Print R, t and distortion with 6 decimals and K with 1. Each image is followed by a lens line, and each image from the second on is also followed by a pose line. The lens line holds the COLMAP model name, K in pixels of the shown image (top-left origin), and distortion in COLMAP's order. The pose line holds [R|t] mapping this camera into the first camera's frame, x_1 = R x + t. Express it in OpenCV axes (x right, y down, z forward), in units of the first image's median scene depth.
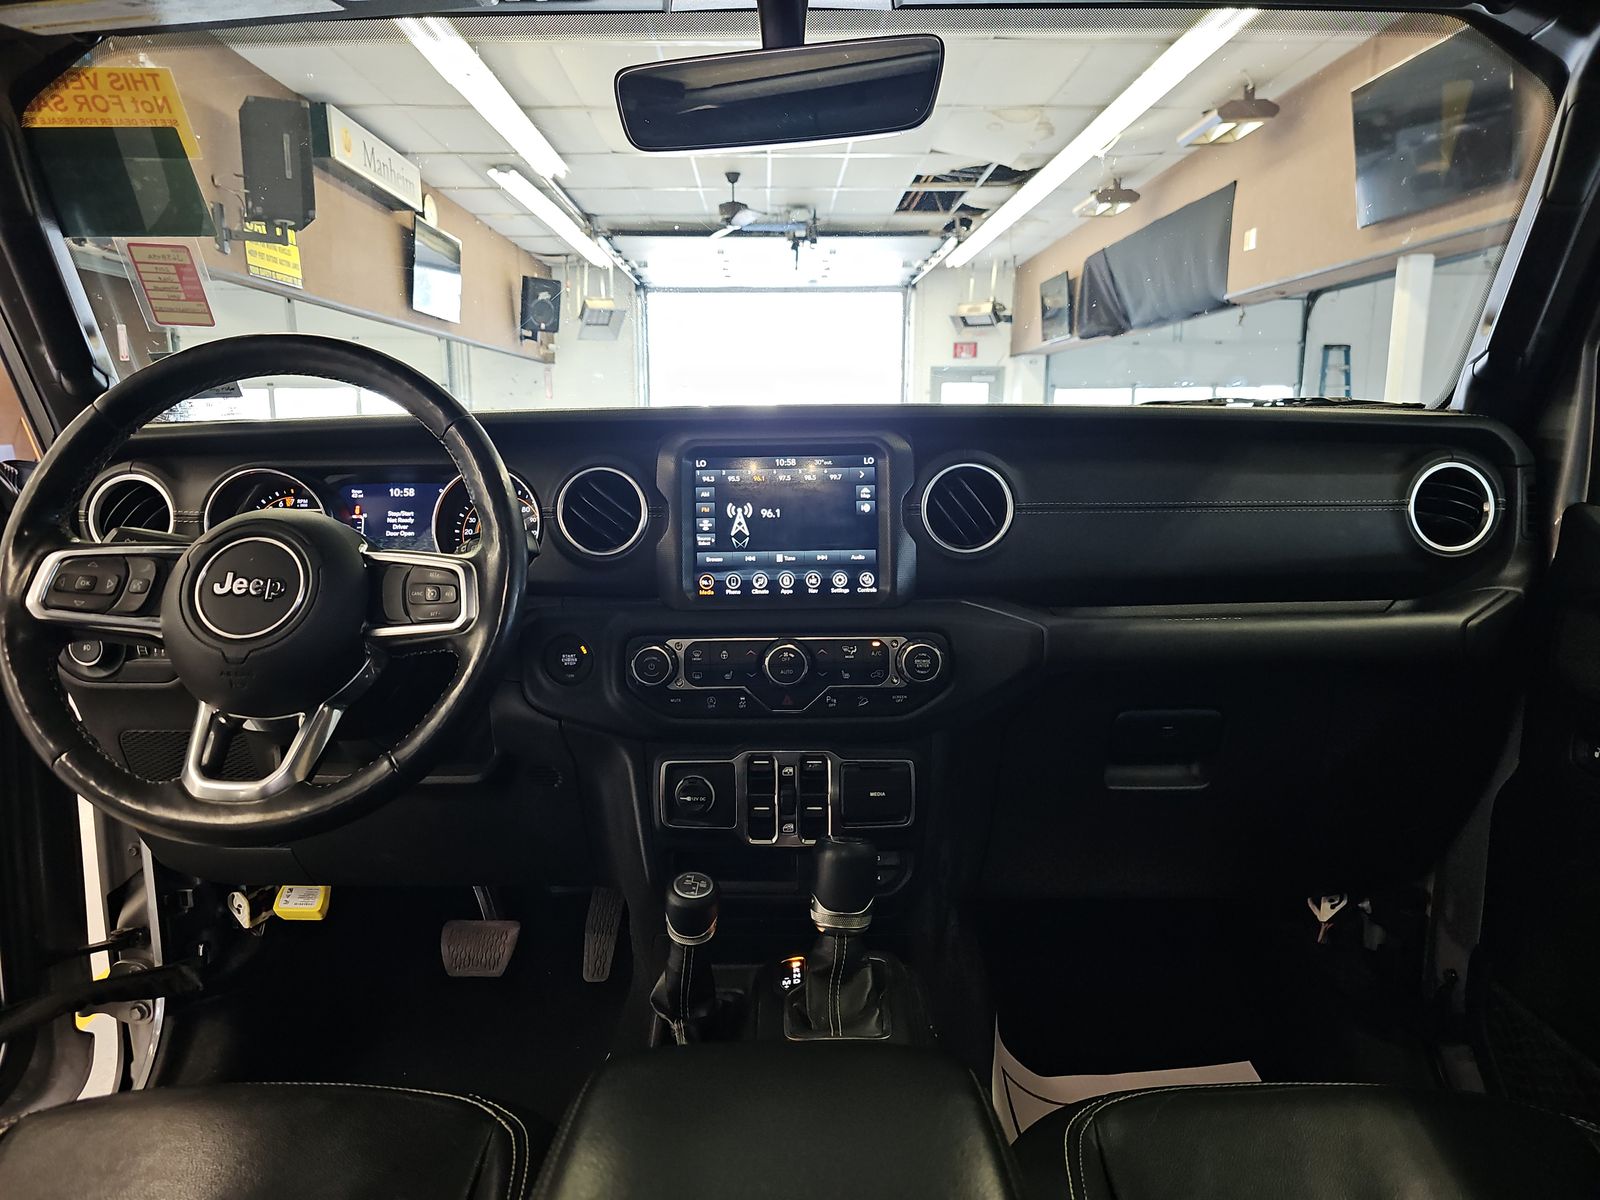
lens RADIAL K [[1040.6, 0, 769.4], [0, 1040.6, 599.3], [0, 0, 1]] dist [0.002478, -0.000893]
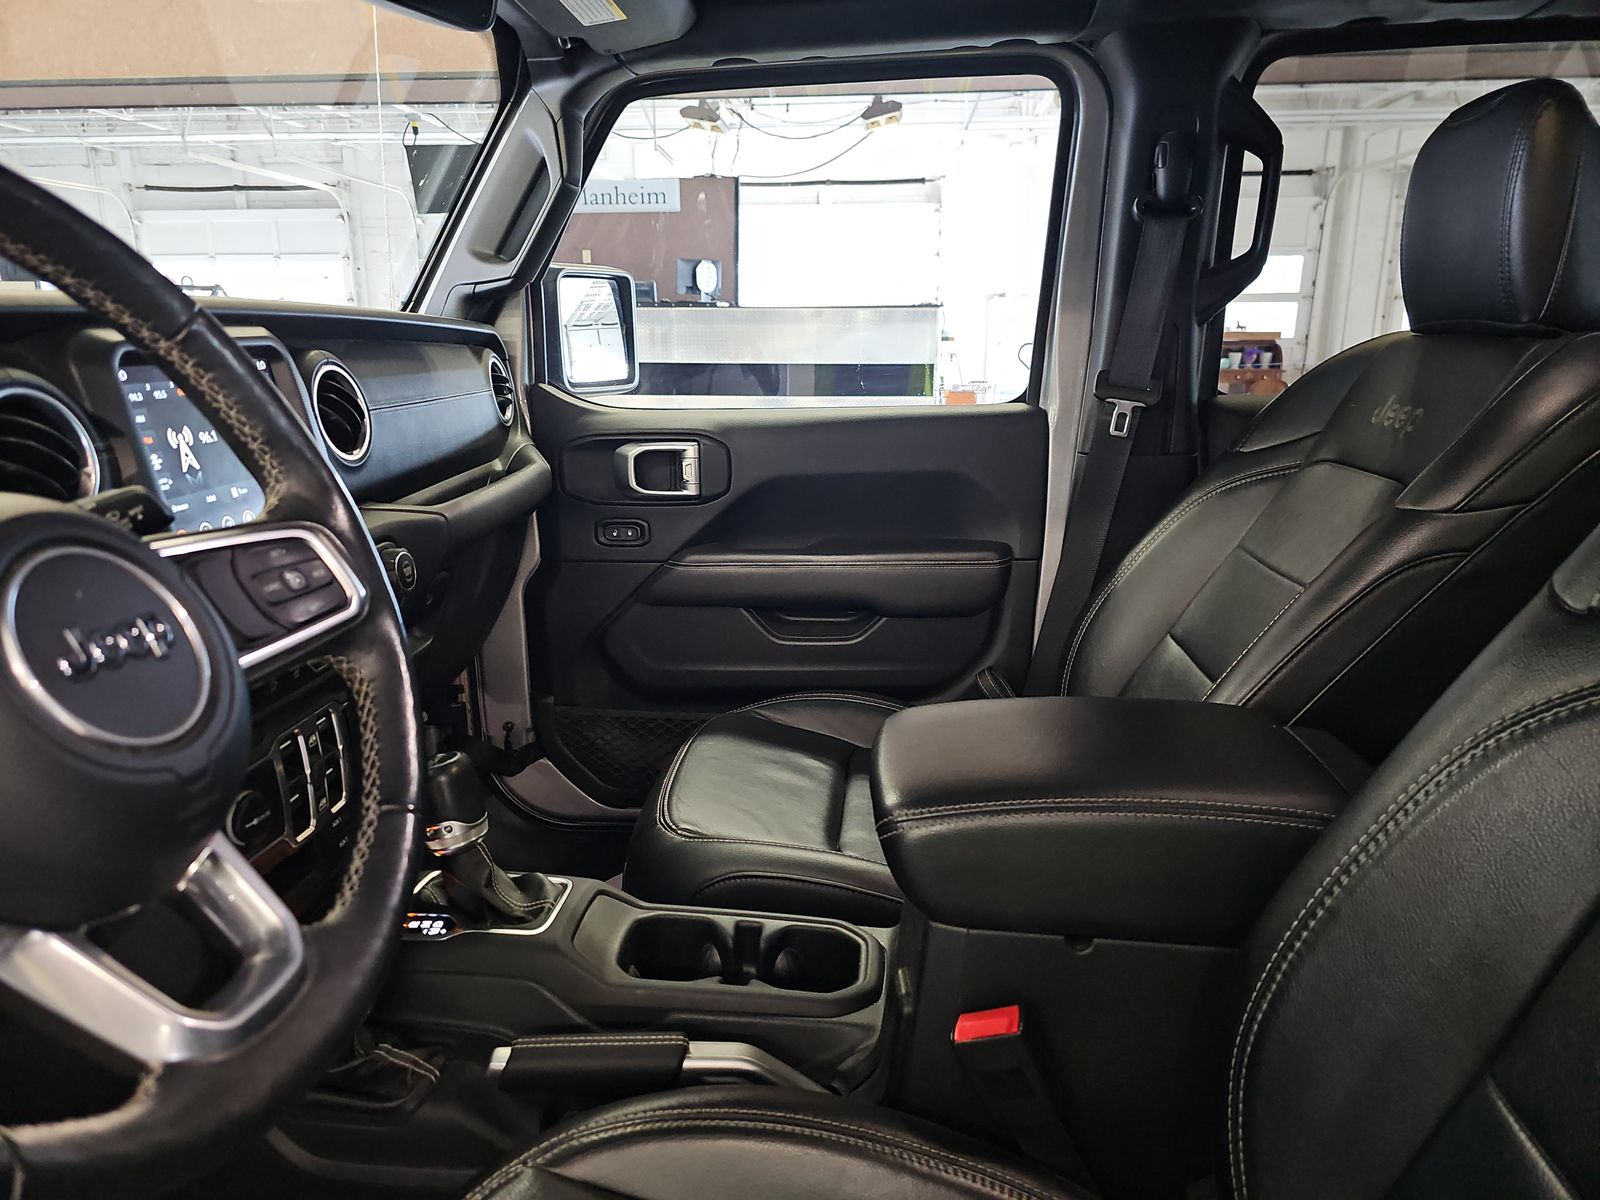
lens RADIAL K [[1056.0, 0, 770.2], [0, 1056.0, 573.2], [0, 0, 1]] dist [0.055890, -0.062261]
pose [[0.143052, -0.232622, 0.961989, -0.716533], [0.175589, 0.962532, 0.206643, -0.075847], [-0.974015, 0.139354, 0.178538, 0.473960]]
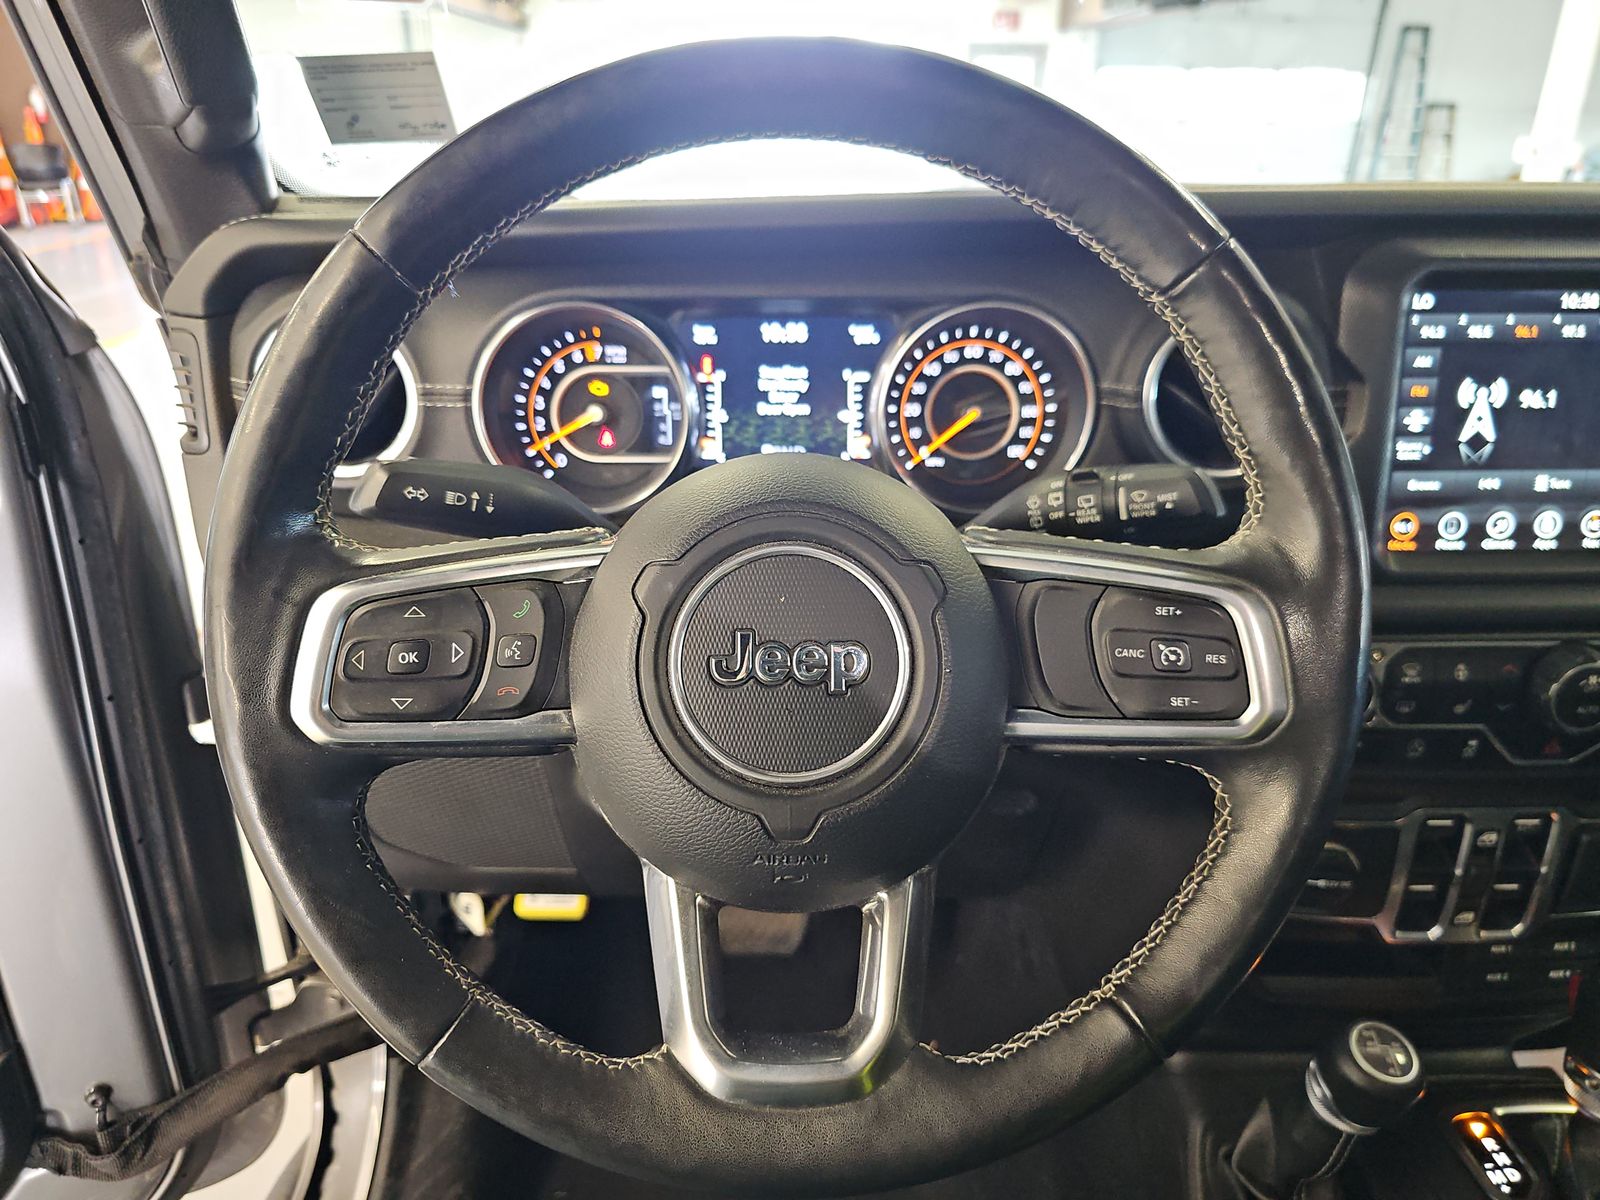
lens RADIAL K [[1056.0, 0, 770.2], [0, 1056.0, 573.2], [0, 0, 1]] dist [0.055890, -0.062261]
pose [[0.999915, 0.007432, 0.010710, -0.398392], [-0.009768, 0.971203, 0.238051, -0.122974], [-0.008633, -0.238136, 0.971194, 0.450354]]
